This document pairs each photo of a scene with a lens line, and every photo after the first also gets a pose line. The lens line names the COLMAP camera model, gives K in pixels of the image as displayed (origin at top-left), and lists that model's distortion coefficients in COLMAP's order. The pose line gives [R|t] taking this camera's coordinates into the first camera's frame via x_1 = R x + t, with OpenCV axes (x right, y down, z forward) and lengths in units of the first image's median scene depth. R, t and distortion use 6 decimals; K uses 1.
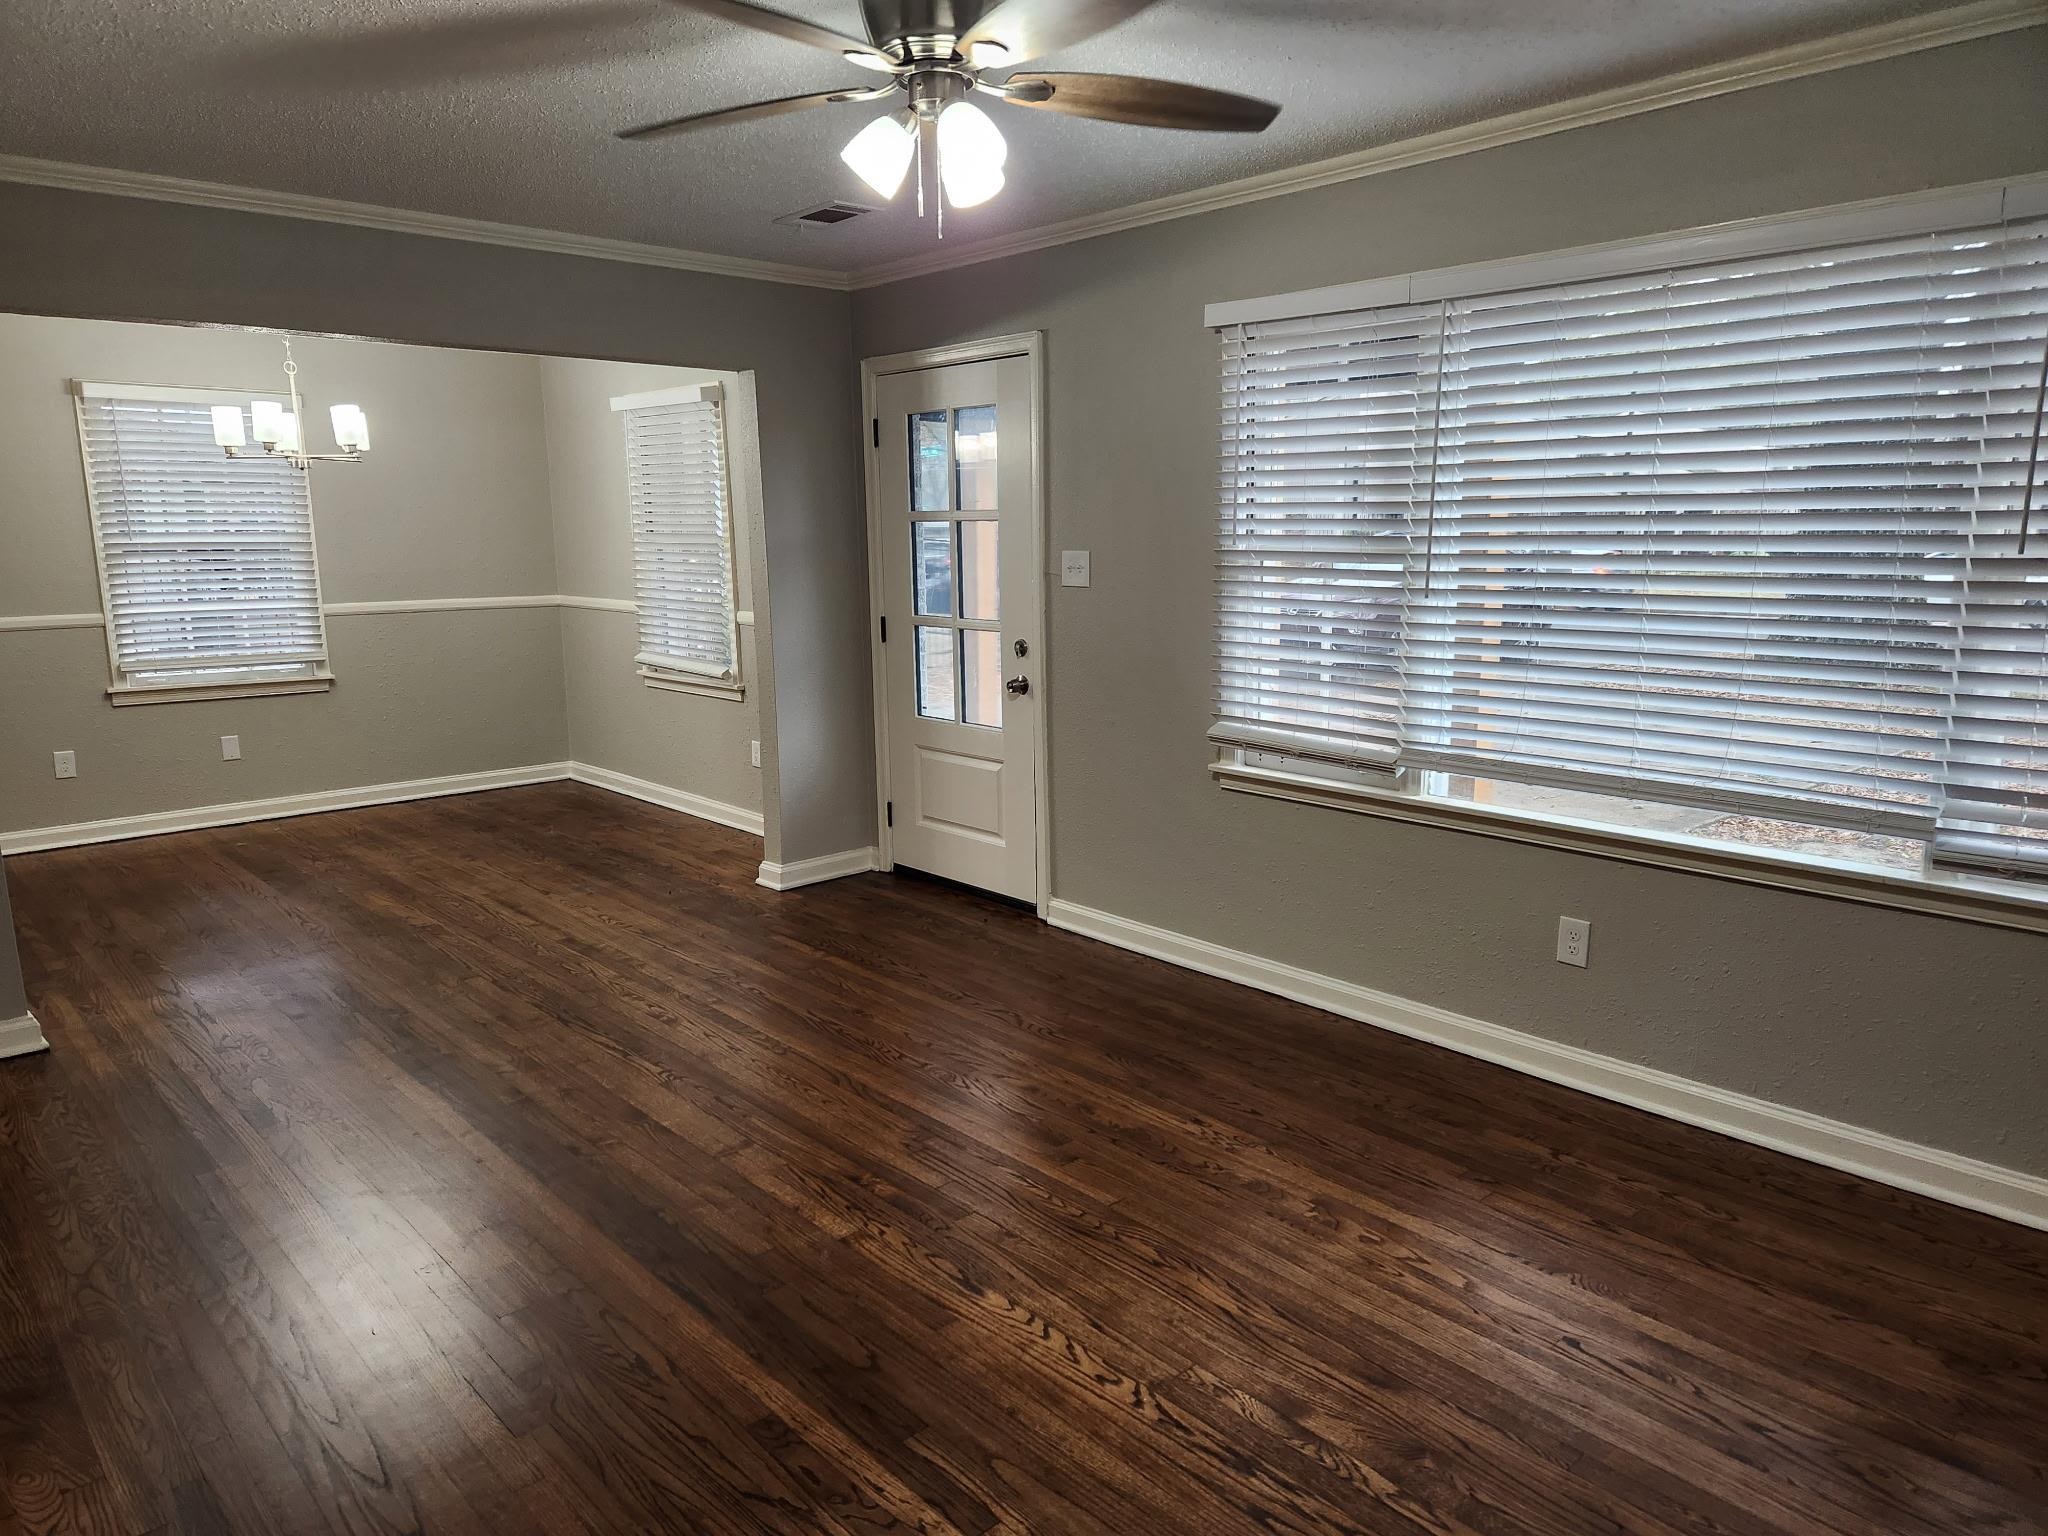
lens RADIAL K [[1340.5, 0, 1015.0], [0, 1340.5, 766.1], [0, 0, 1]] dist [0.060206, -0.040921]
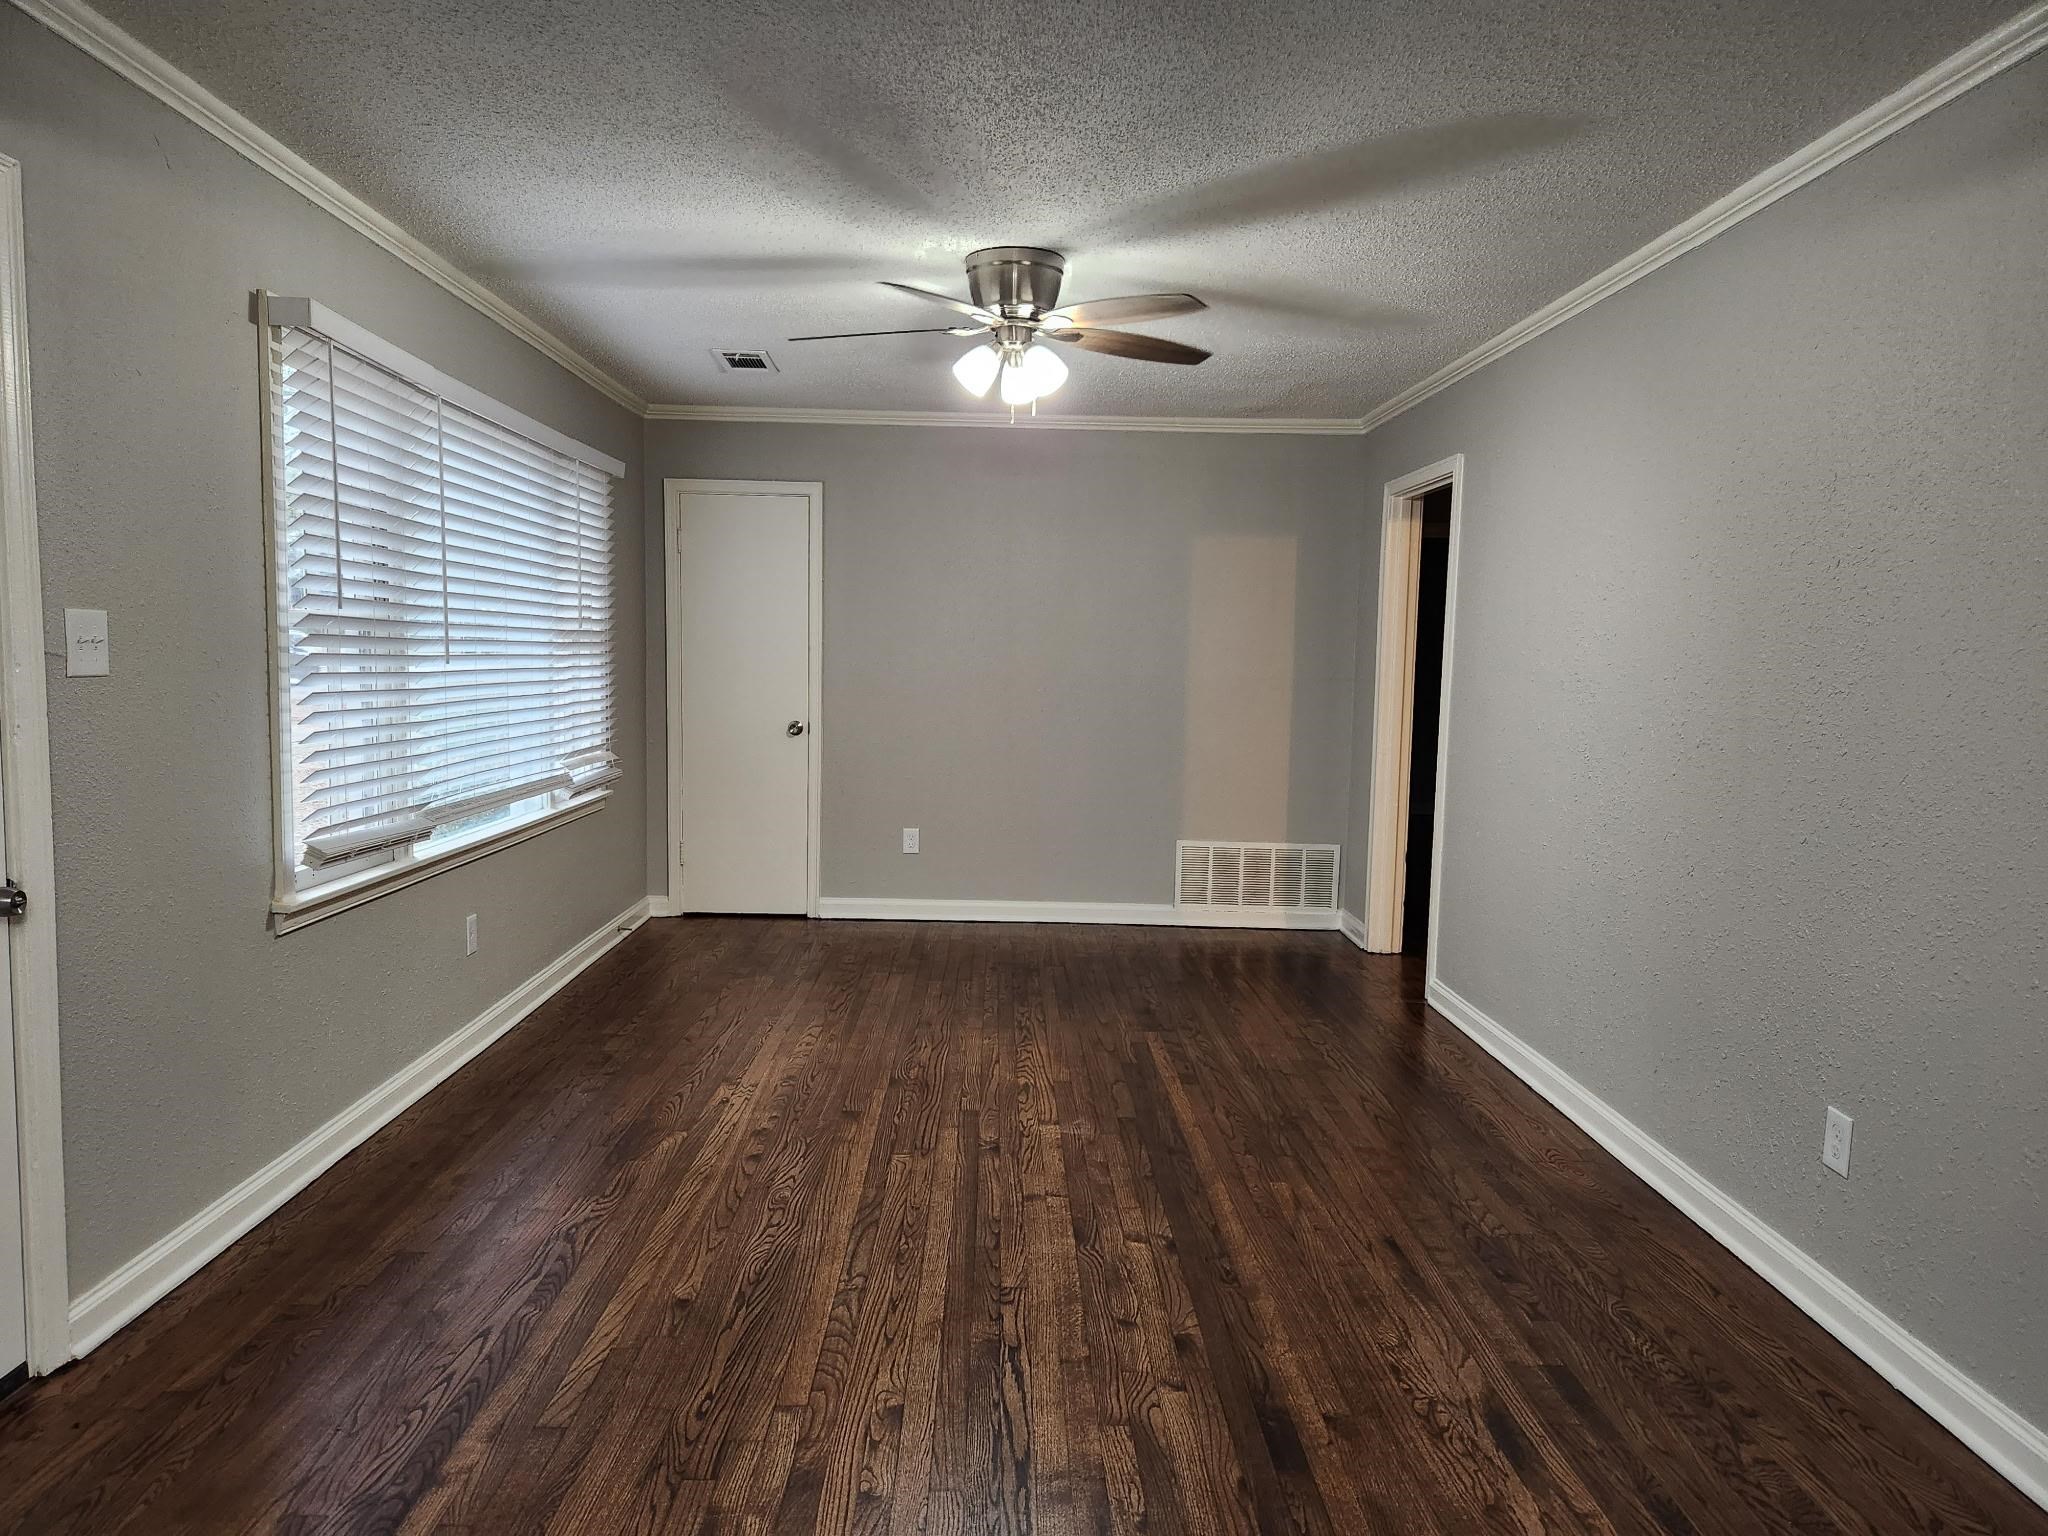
lens RADIAL K [[1340.5, 0, 1021.8], [0, 1340.5, 766.1], [0, 0, 1]] dist [0.060206, -0.040921]
pose [[-0.746536, -0.066703, 0.661993, -0.842713], [0.102372, 0.971598, 0.213346, -0.253548], [-0.657422, 0.227040, -0.718505, 1.654341]]
